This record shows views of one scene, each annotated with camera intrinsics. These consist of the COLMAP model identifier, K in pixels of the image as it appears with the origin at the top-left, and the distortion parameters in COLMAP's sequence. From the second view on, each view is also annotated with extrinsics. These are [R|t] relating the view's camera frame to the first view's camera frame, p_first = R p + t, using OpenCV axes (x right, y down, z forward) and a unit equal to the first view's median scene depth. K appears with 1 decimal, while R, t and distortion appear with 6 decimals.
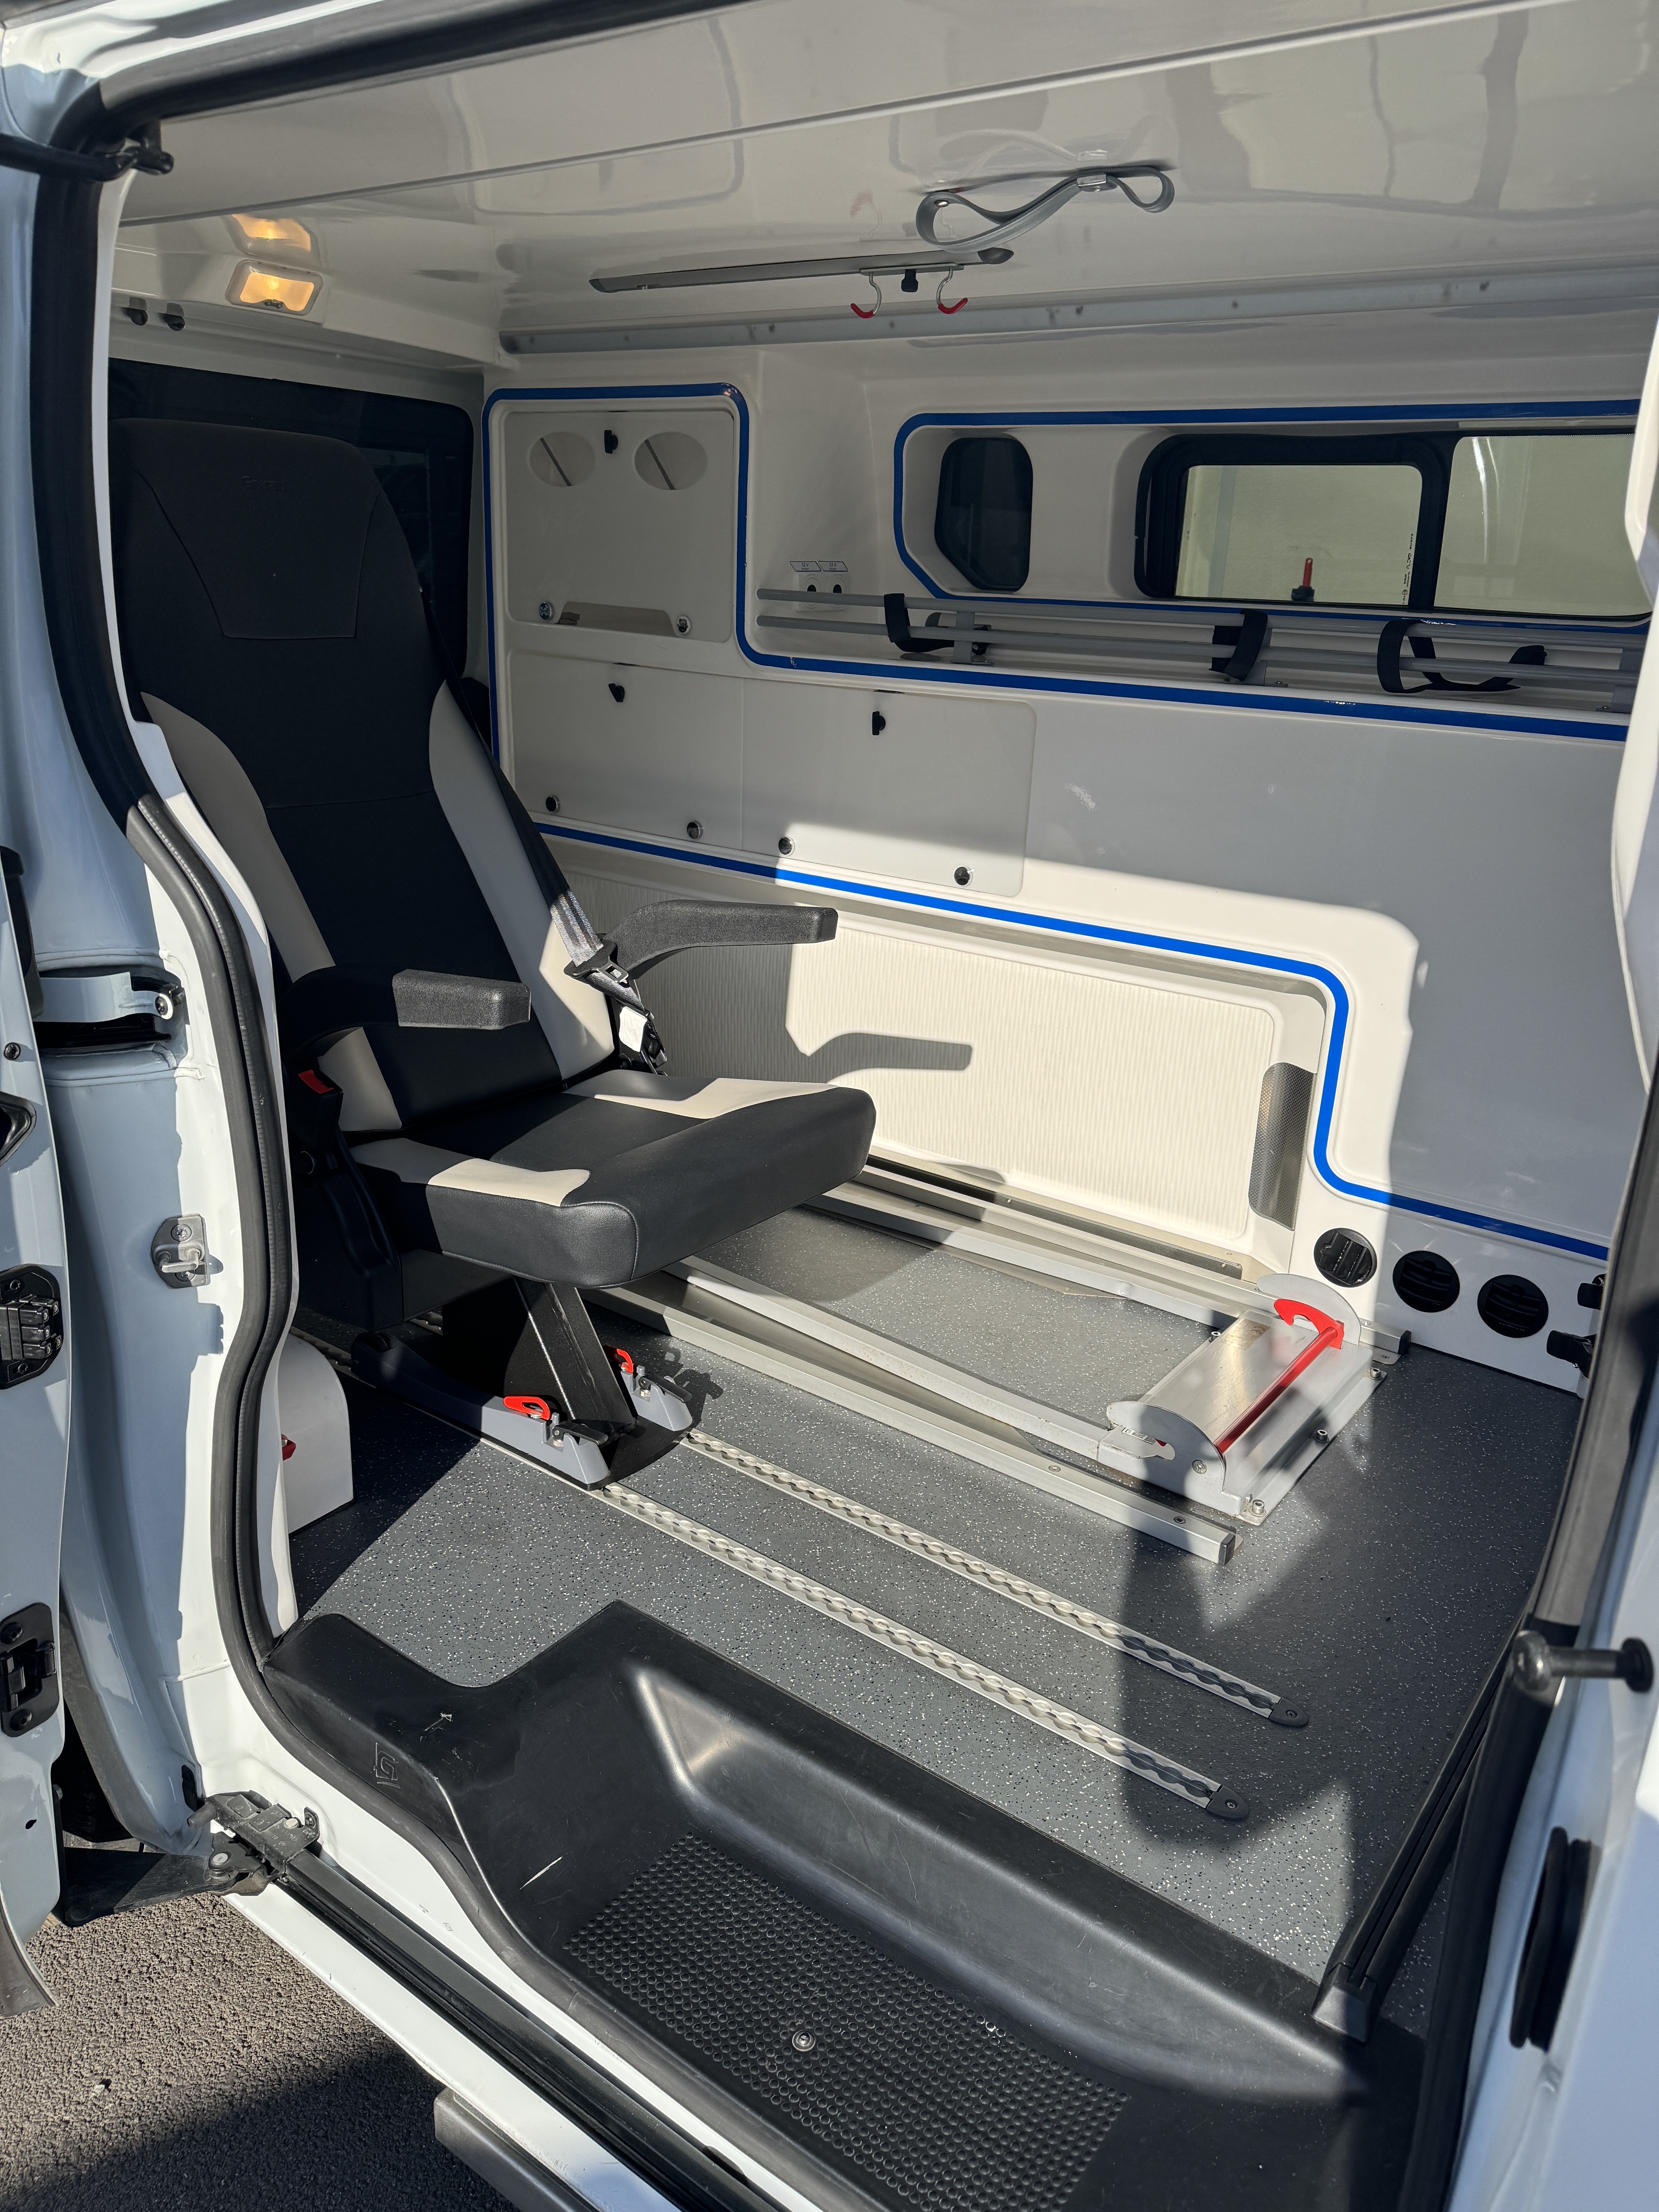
lens RADIAL K [[1551.3, 0, 817.2], [0, 1551.3, 1114.1], [0, 0, 1]] dist [0.119902, -0.118010]
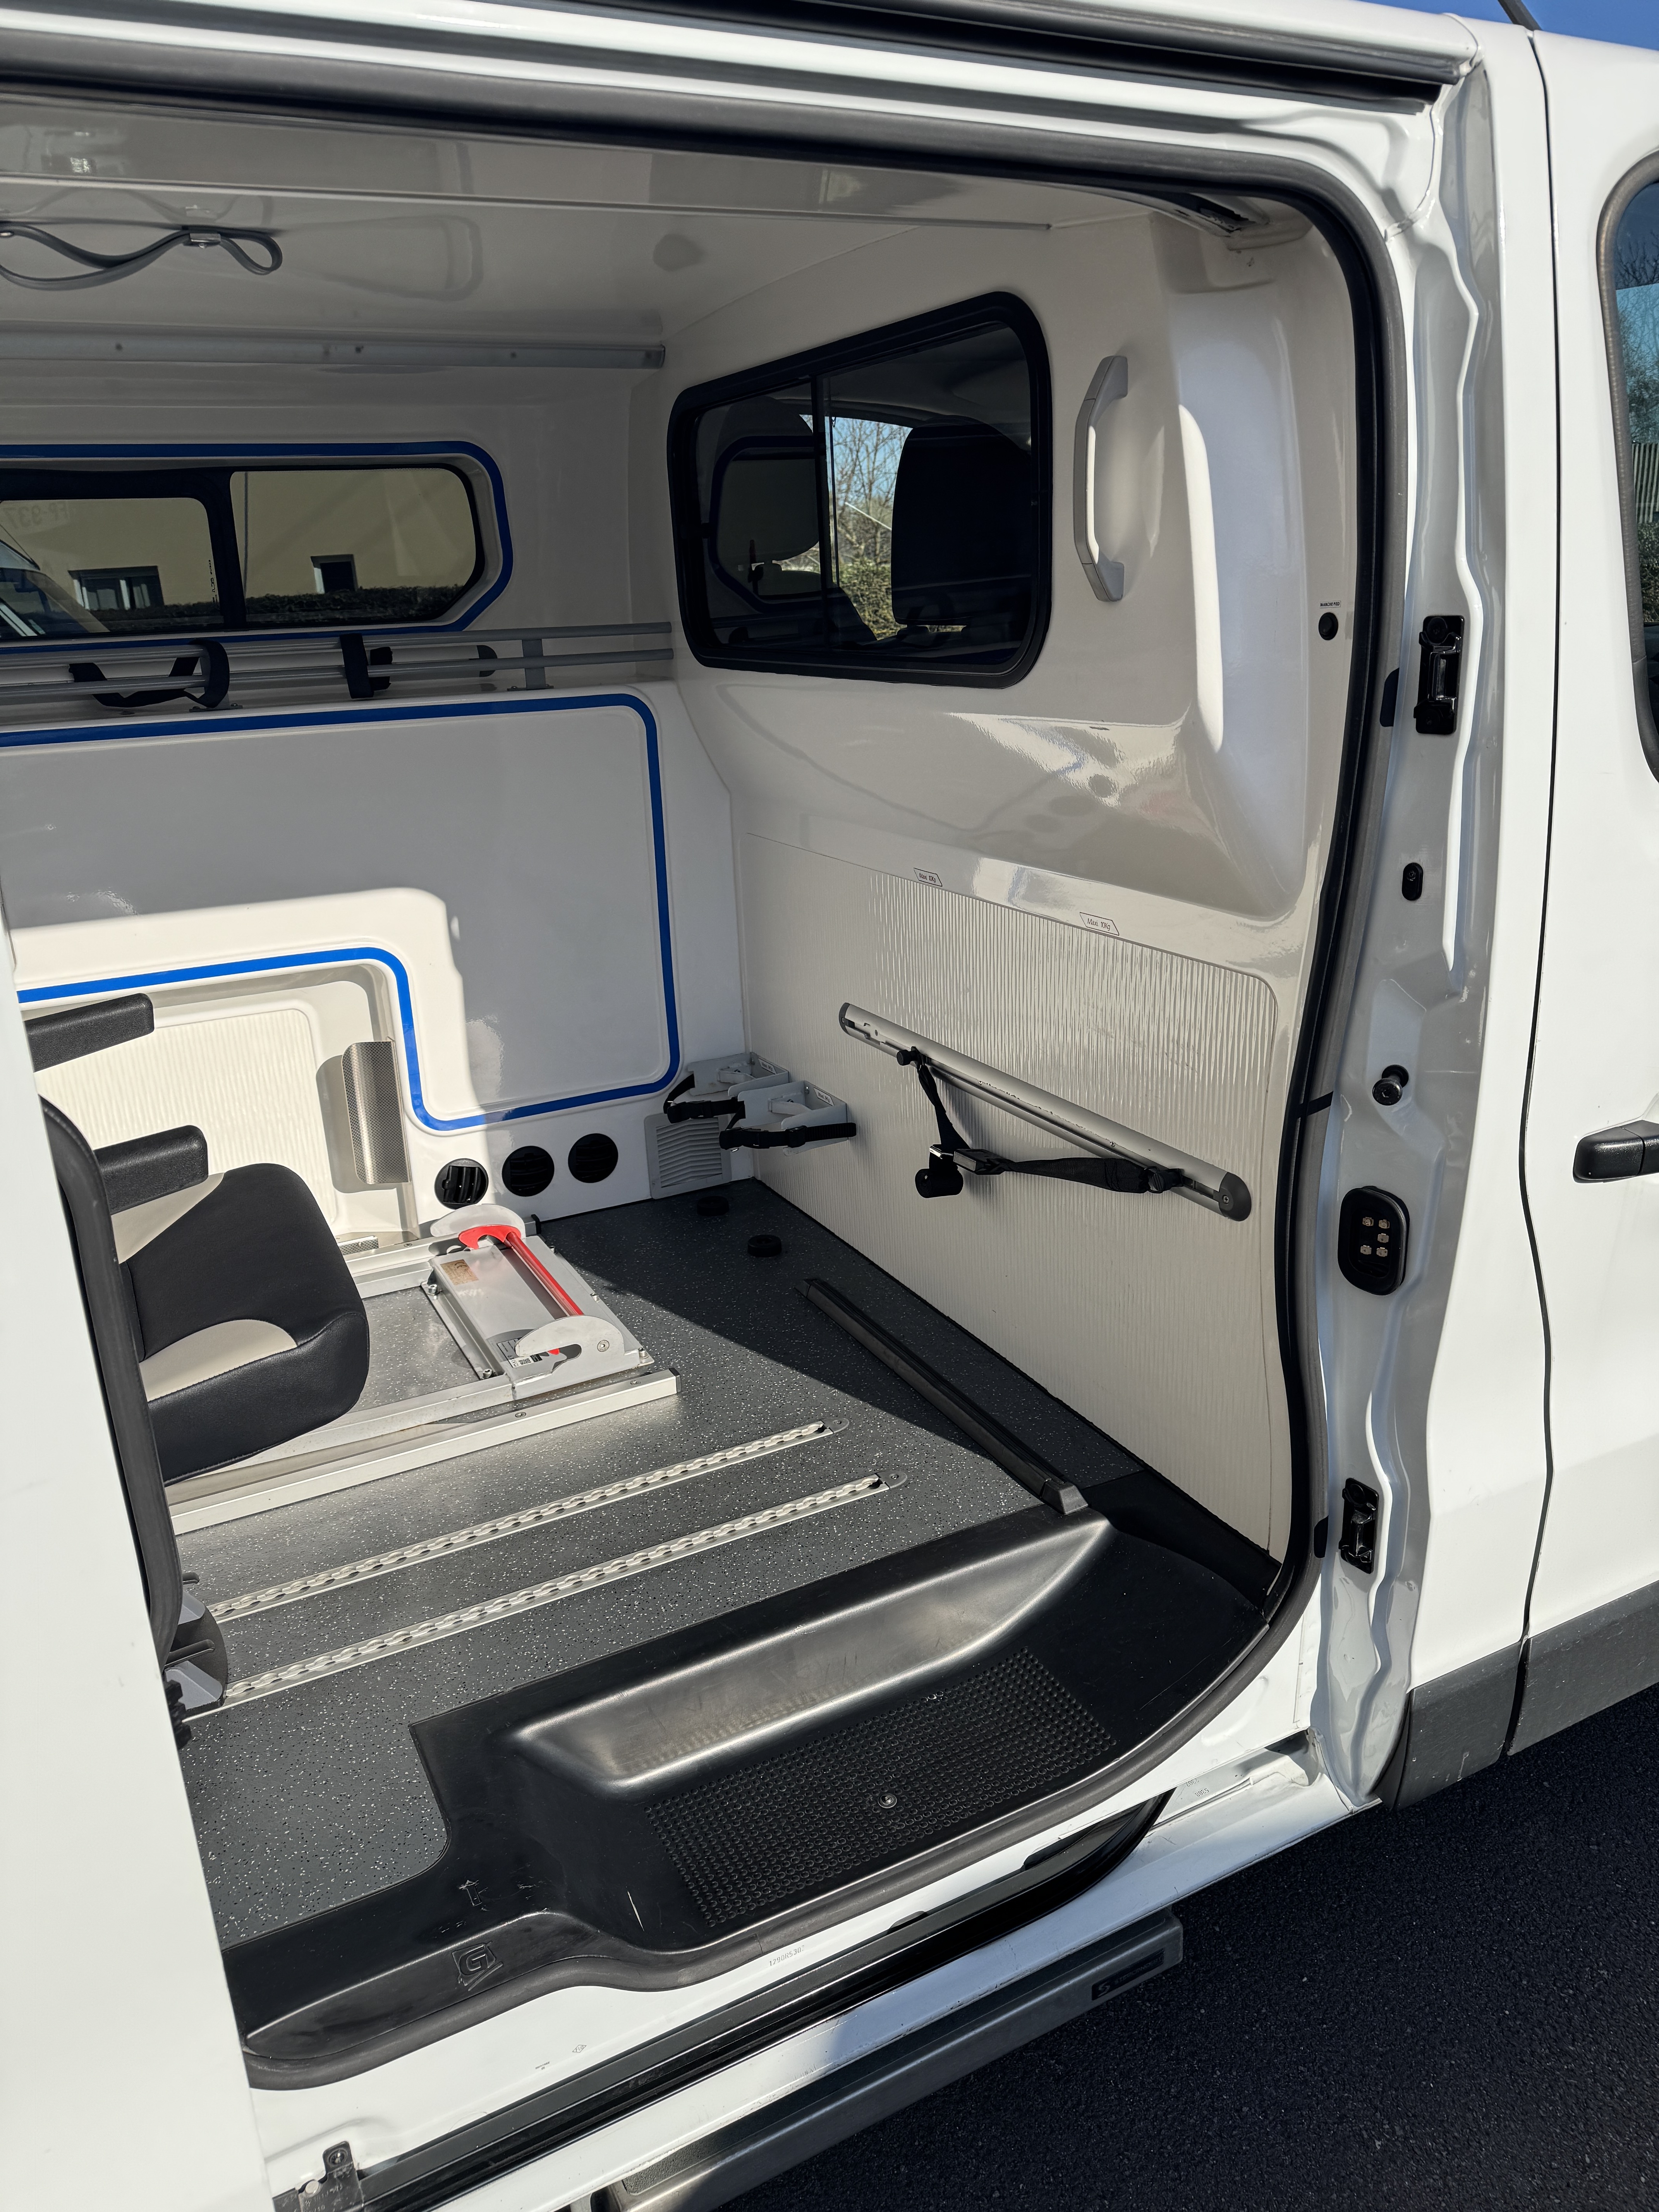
lens RADIAL K [[1551.3, 0, 817.2], [0, 1551.3, 1114.1], [0, 0, 1]] dist [0.119902, -0.118010]
pose [[0.460555, -0.351320, 0.815146, -0.495012], [0.357317, 0.914024, 0.192053, -0.088796], [-0.812536, 0.202814, 0.546491, 0.164346]]
